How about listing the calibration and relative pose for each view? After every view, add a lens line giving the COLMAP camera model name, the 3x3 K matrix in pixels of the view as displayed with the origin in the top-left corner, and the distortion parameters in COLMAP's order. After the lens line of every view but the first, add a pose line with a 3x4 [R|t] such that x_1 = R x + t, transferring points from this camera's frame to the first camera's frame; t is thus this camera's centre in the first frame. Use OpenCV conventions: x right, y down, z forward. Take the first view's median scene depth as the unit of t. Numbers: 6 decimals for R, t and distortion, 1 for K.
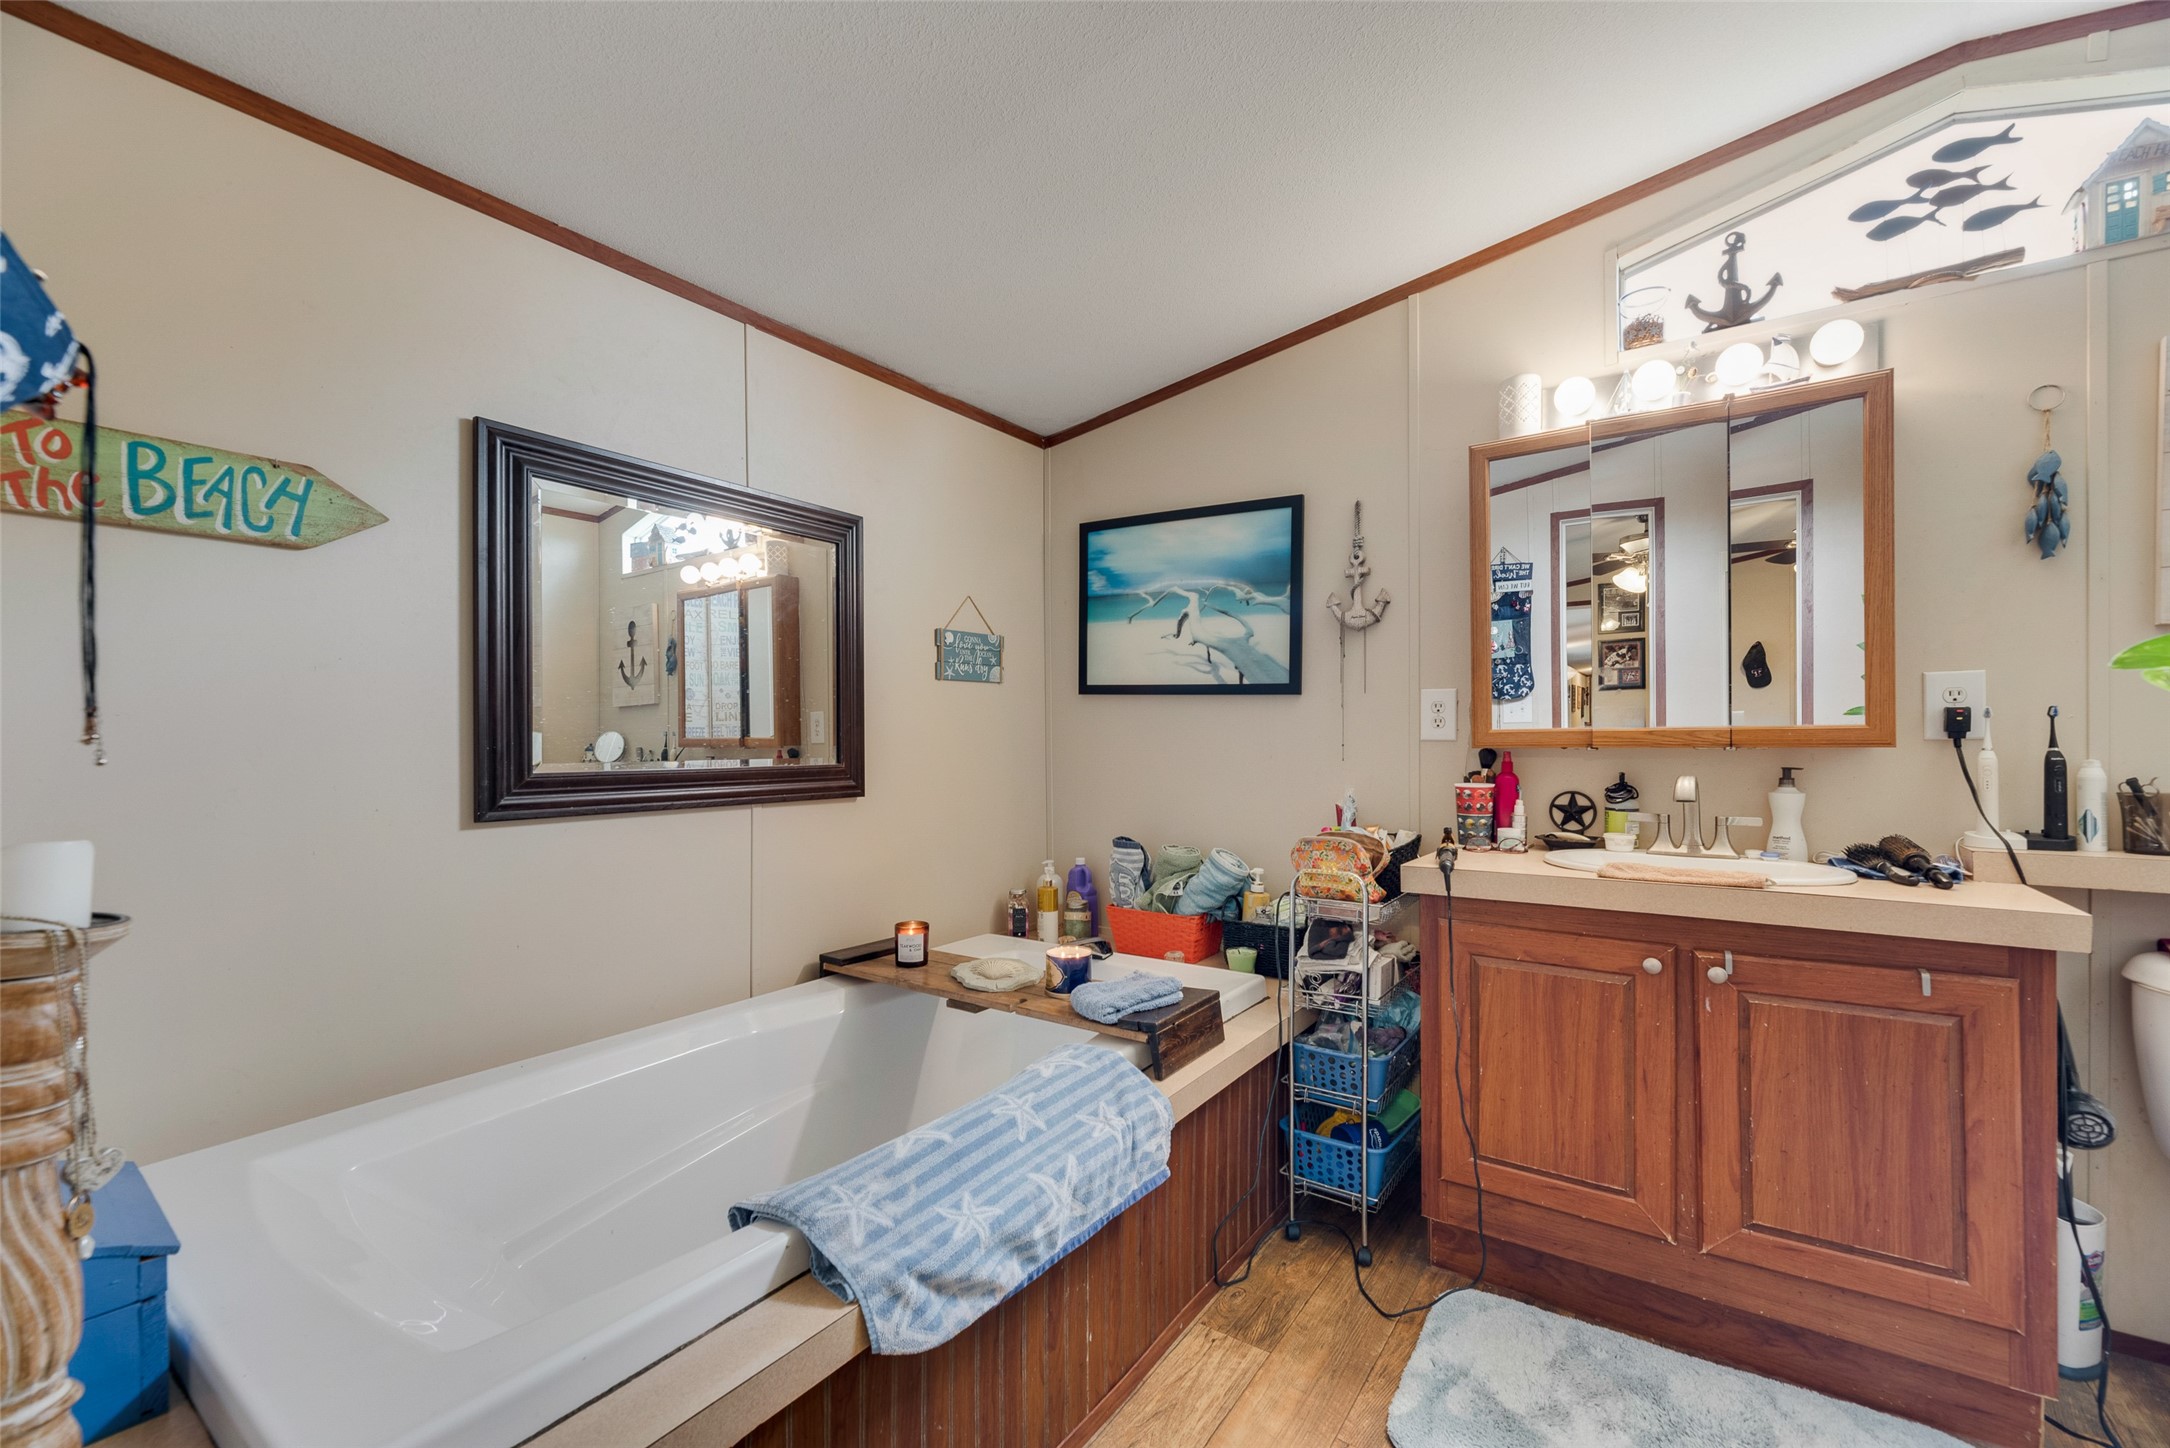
lens RADIAL K [[884.9, 0, 1086.3], [0, 884.9, 738.8], [0, 0, 1]] dist [0.000927, -0.001425]
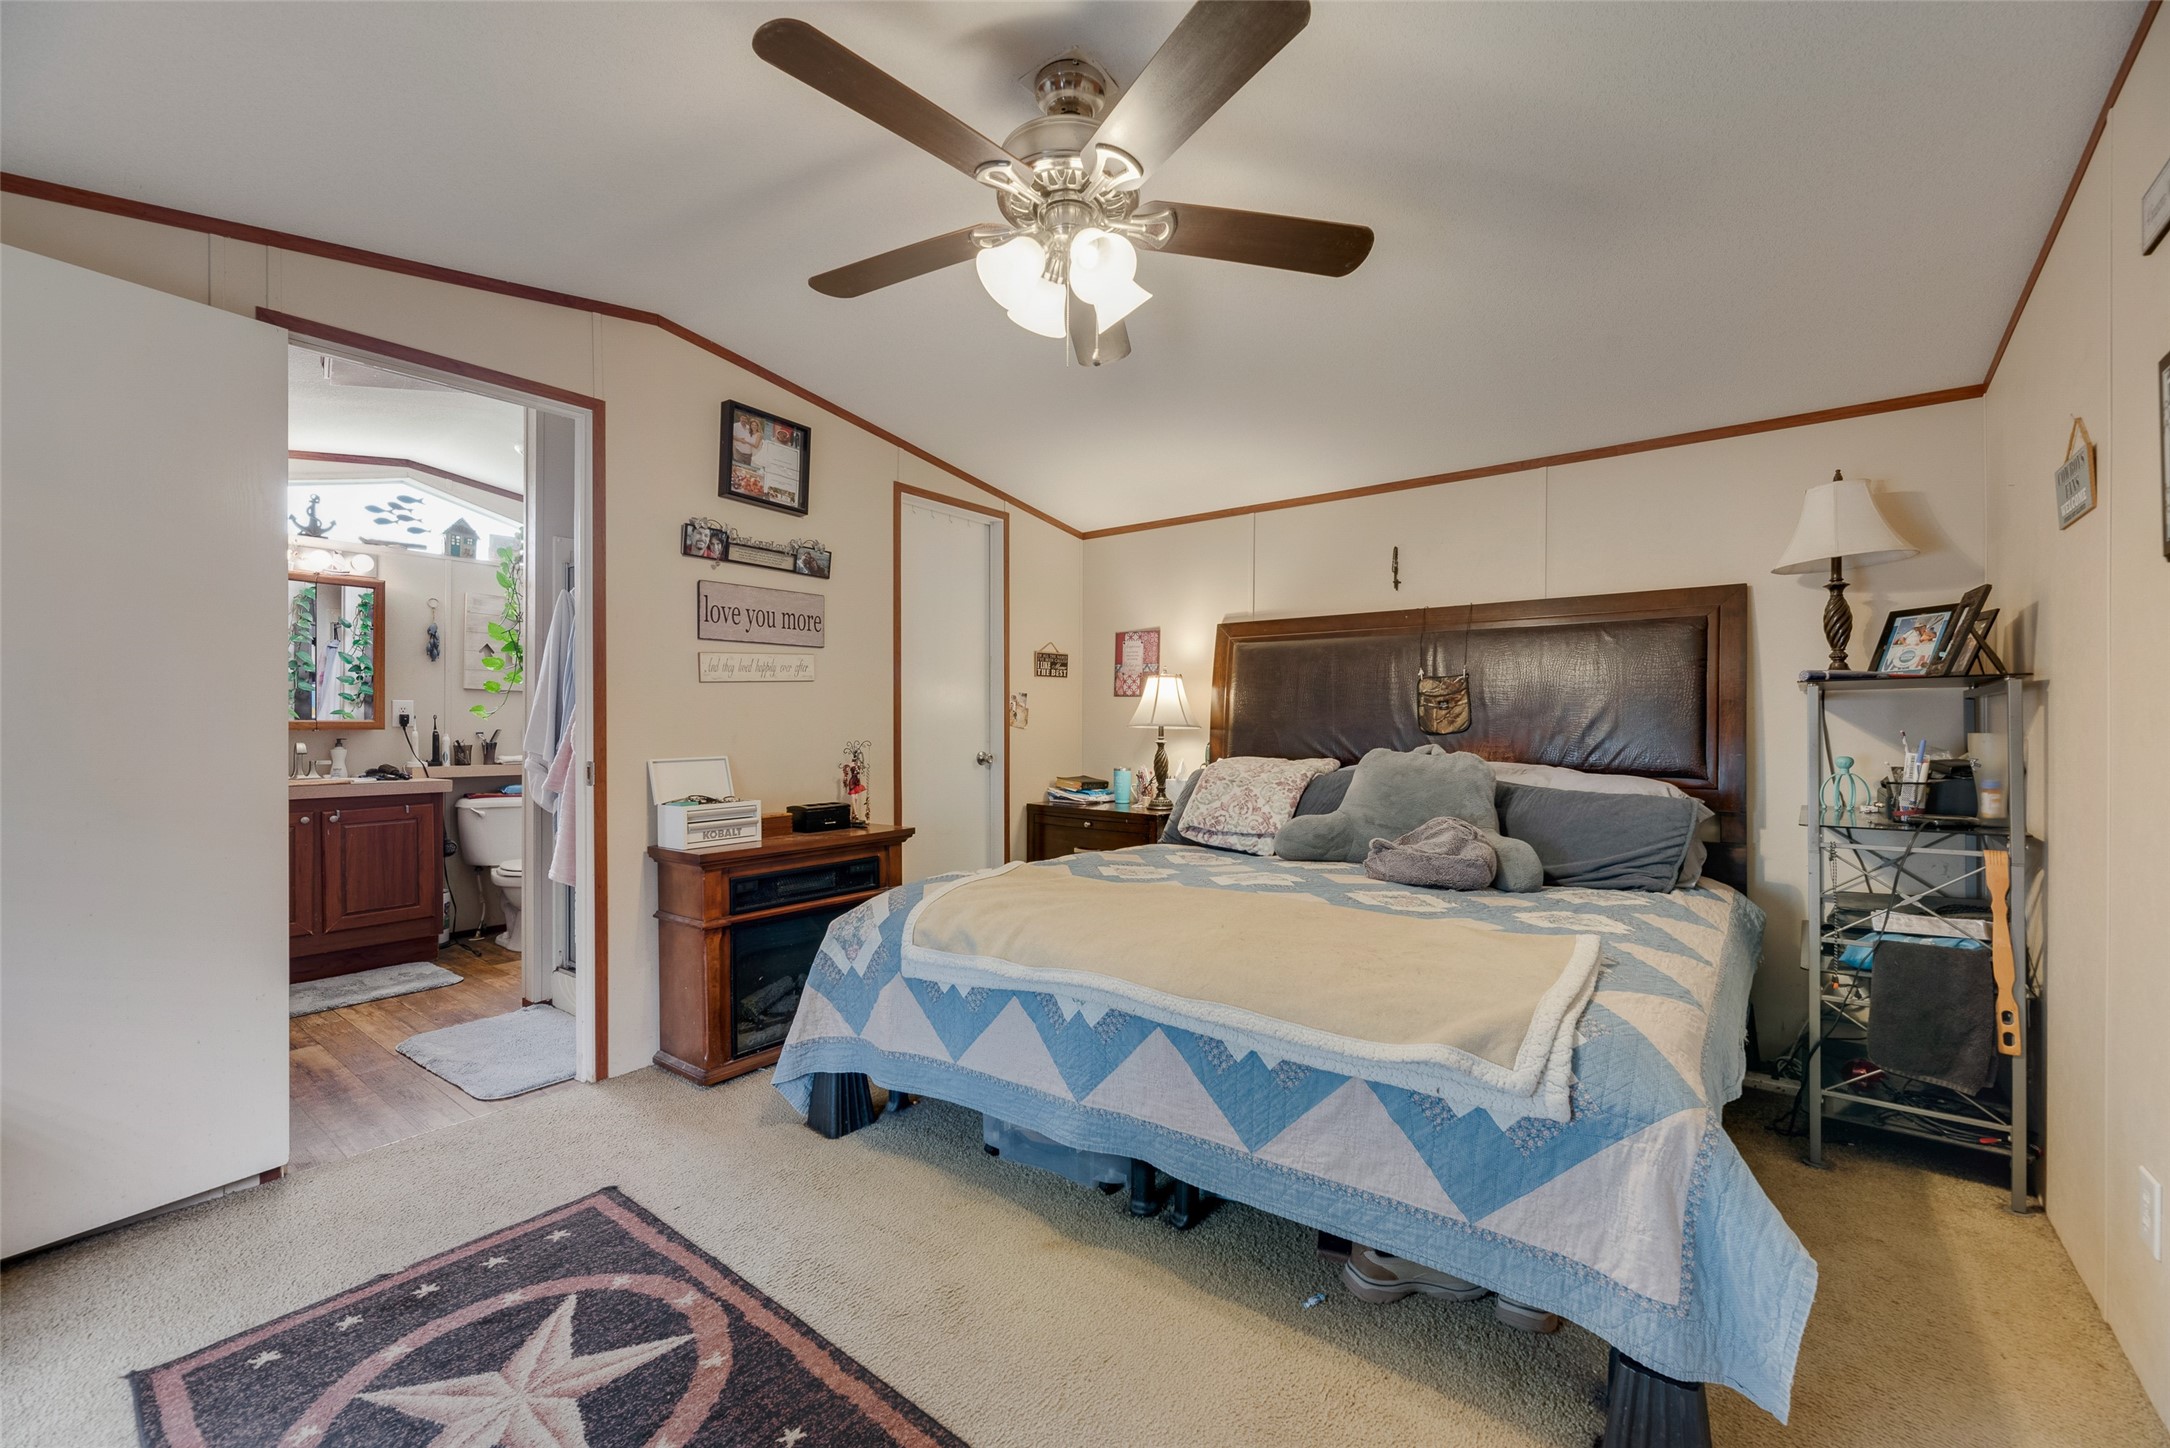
lens RADIAL K [[884.9, 0, 1088.0], [0, 884.9, 733.2], [0, 0, 1]] dist [0.000927, -0.001425]
pose [[0.041450, 0.001590, 0.999139, -1.582695], [-0.002274, 0.999996, -0.001497, 0.019324], [-0.999138, -0.002210, 0.041454, -1.154670]]
